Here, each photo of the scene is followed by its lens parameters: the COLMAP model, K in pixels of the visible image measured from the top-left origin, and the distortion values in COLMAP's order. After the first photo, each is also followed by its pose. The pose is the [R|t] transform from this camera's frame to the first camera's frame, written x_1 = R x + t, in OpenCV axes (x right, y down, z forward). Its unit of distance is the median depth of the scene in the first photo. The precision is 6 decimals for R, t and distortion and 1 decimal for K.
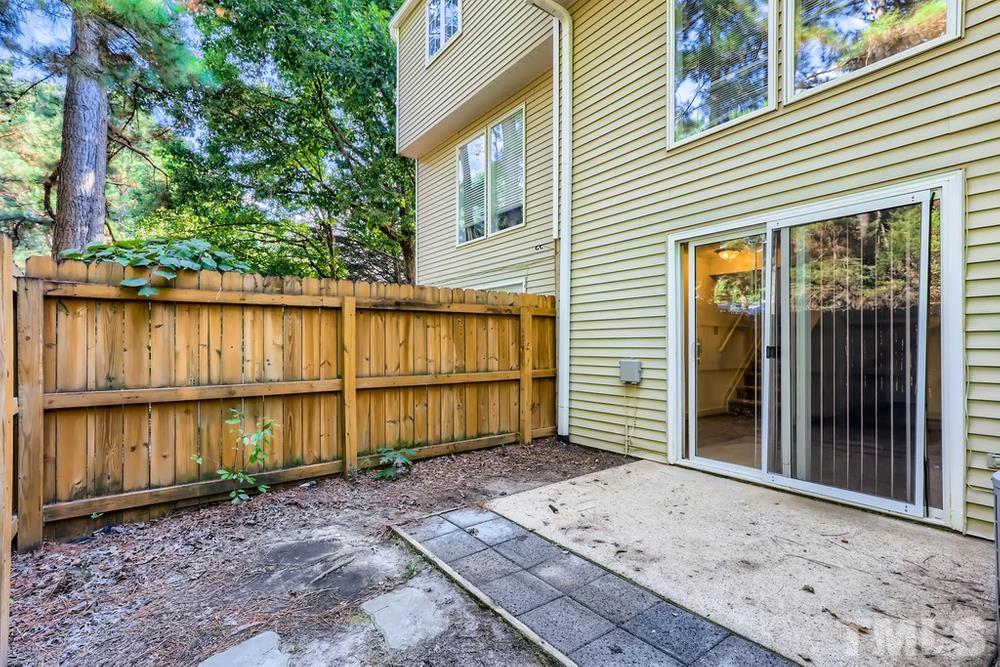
lens RADIAL K [[463.1, 0, 502.5], [0, 463.1, 341.7], [0, 0, 1]] dist [-0.005823, 0.005583]
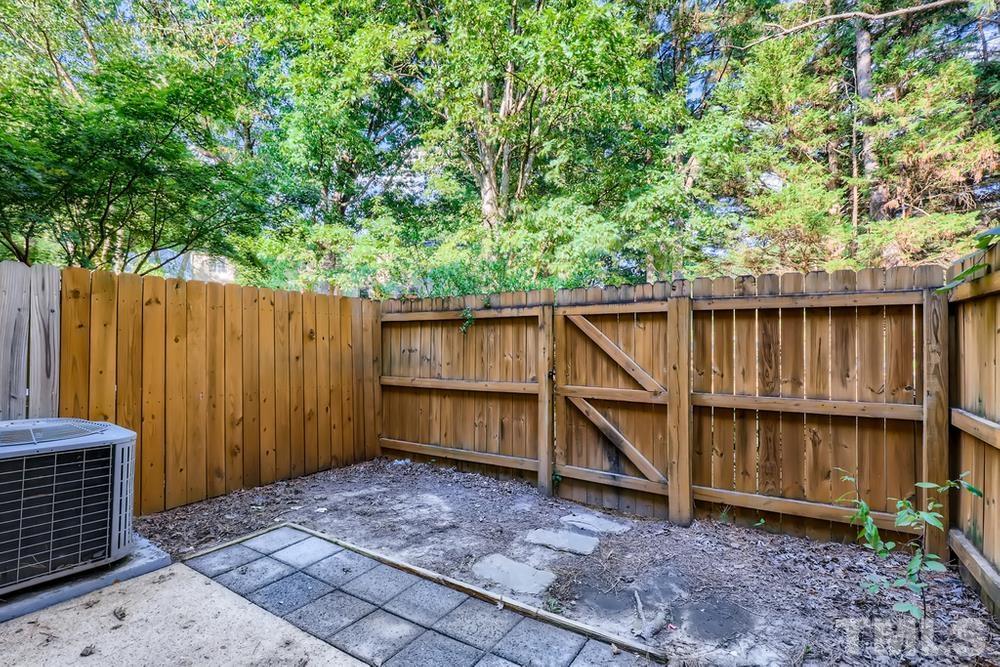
lens RADIAL K [[463.1, 0, 496.8], [0, 463.1, 338.6], [0, 0, 1]] dist [-0.005823, 0.005583]
pose [[-0.935059, -0.000630, -0.354490, 0.163270], [0.003981, 0.999917, -0.012280, -0.016783], [0.354469, -0.012894, -0.934979, 1.301216]]
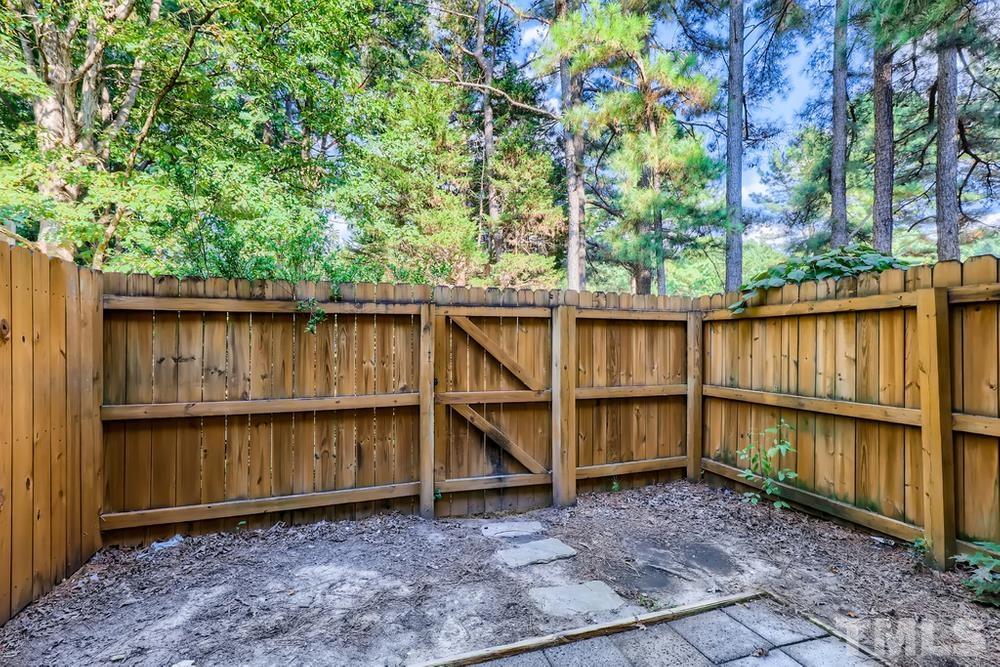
lens RADIAL K [[463.1, 0, 501.8], [0, 463.1, 341.0], [0, 0, 1]] dist [-0.005823, 0.005583]
pose [[-0.314755, -0.000583, -0.949173, 0.565134], [0.005897, 0.999979, -0.002570, -0.027561], [0.949155, -0.006406, -0.314745, 0.716013]]
